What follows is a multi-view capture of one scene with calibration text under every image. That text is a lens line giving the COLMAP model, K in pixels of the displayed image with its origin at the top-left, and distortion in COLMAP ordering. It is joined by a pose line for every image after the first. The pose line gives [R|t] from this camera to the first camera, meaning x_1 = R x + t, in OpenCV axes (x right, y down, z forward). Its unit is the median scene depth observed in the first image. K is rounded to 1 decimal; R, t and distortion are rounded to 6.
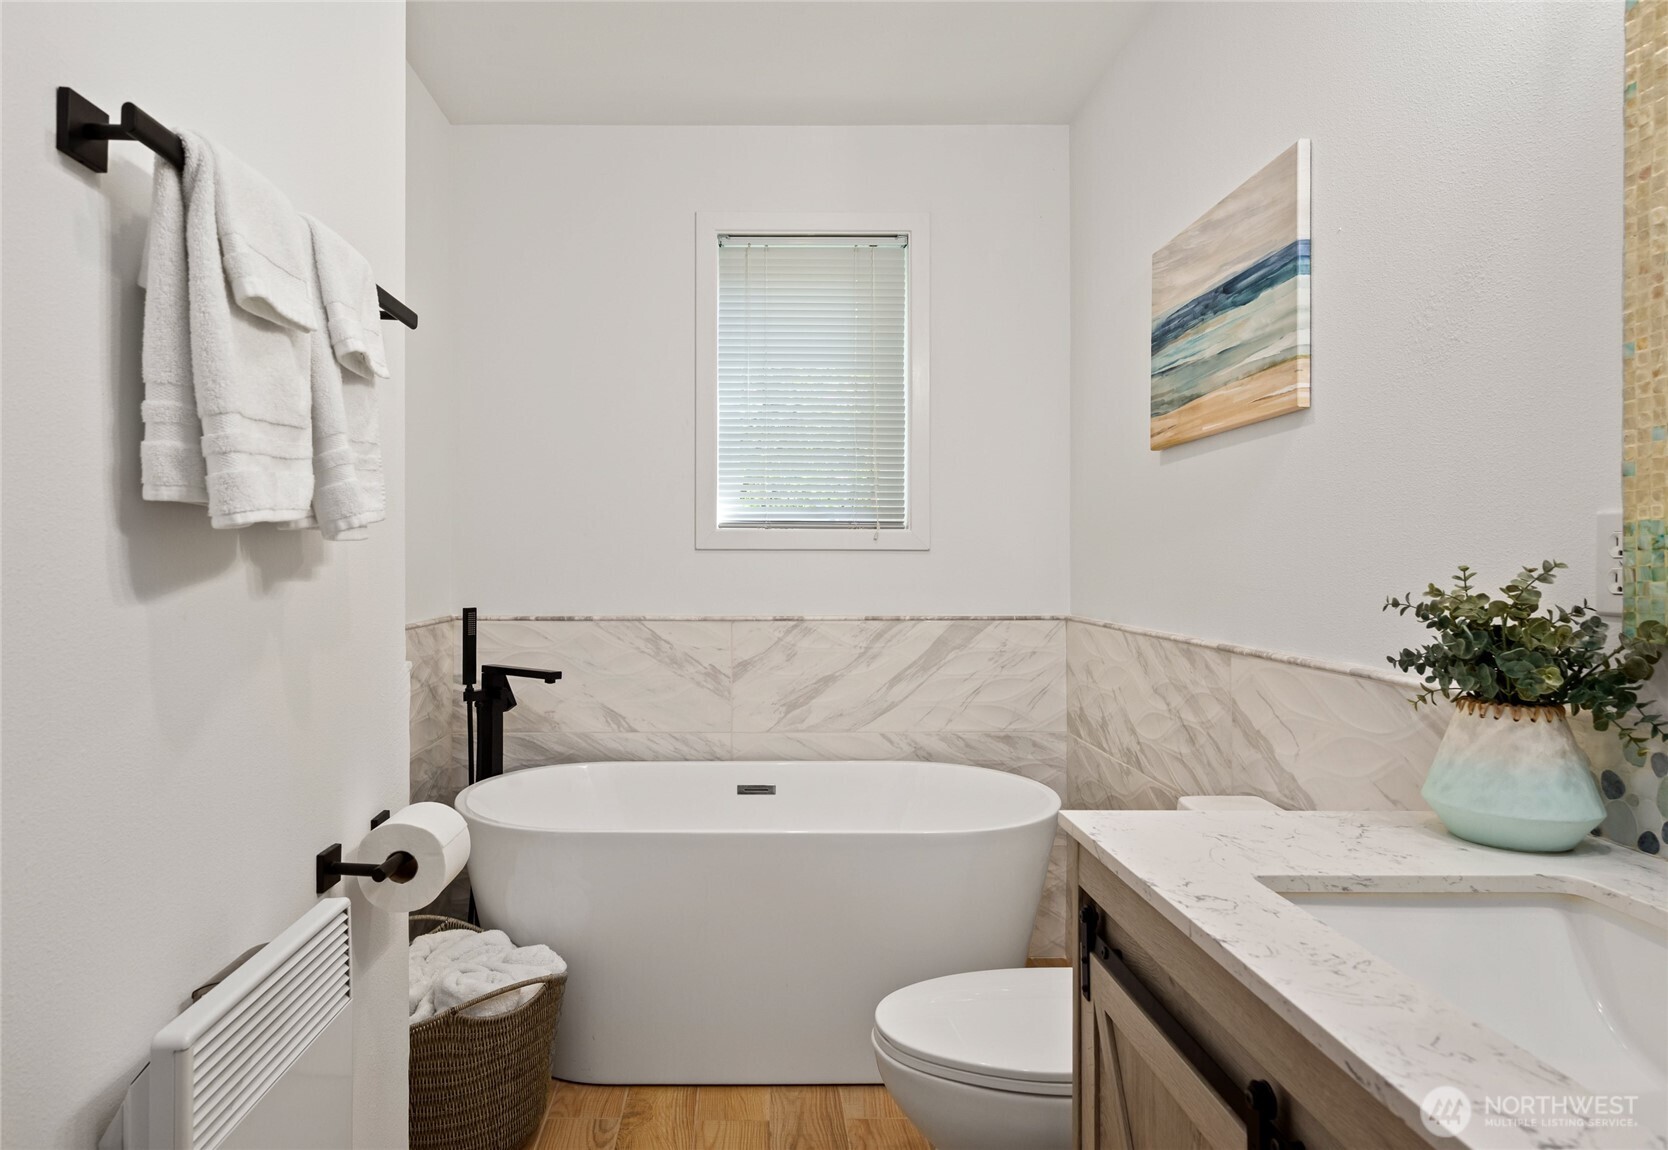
lens RADIAL K [[938.7, 0, 833.7], [0, 938.7, 571.2], [0, 0, 1]] dist [-0.016306, 0.005015]
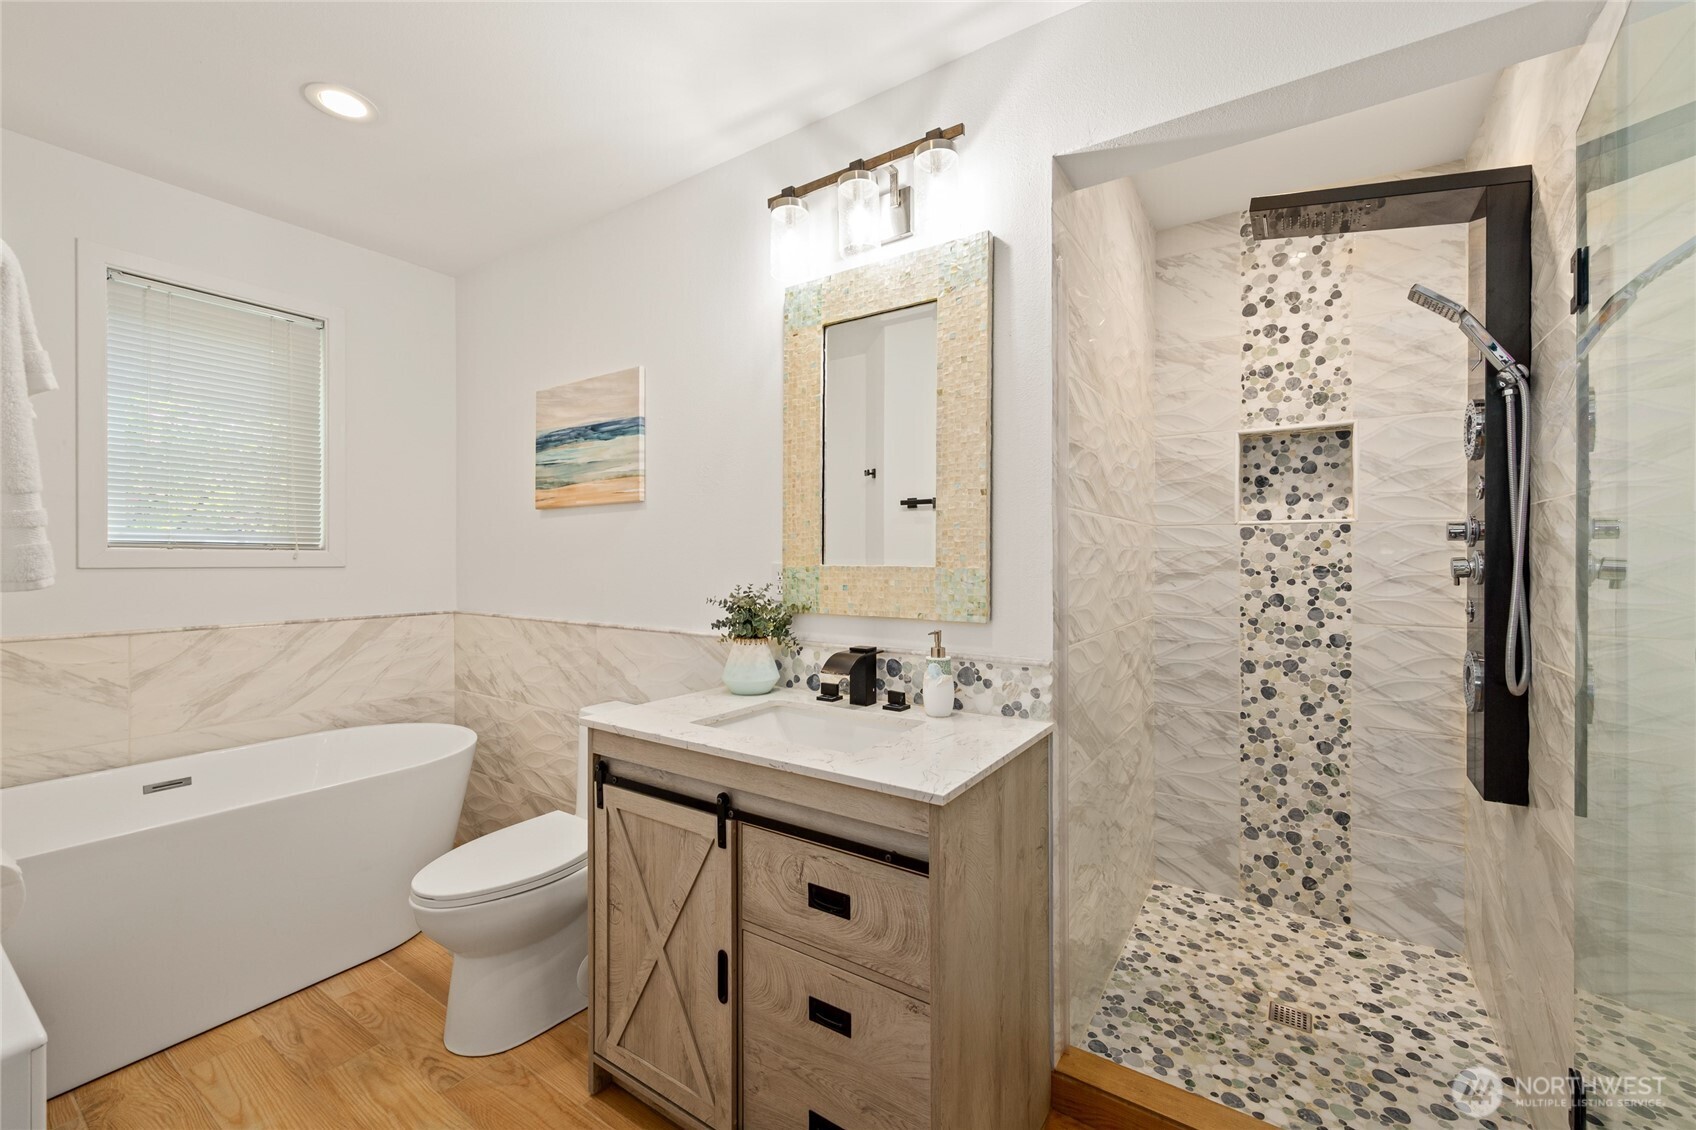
lens RADIAL K [[689.3, 0, 848.0], [0, 689.3, 560.9], [0, 0, 1]] dist [-0.001454, -0.000456]
pose [[0.553331, -0.004062, 0.832952, -0.338763], [0.000435, 0.999989, 0.004588, -0.037992], [-0.832961, -0.002177, 0.553327, -0.128113]]
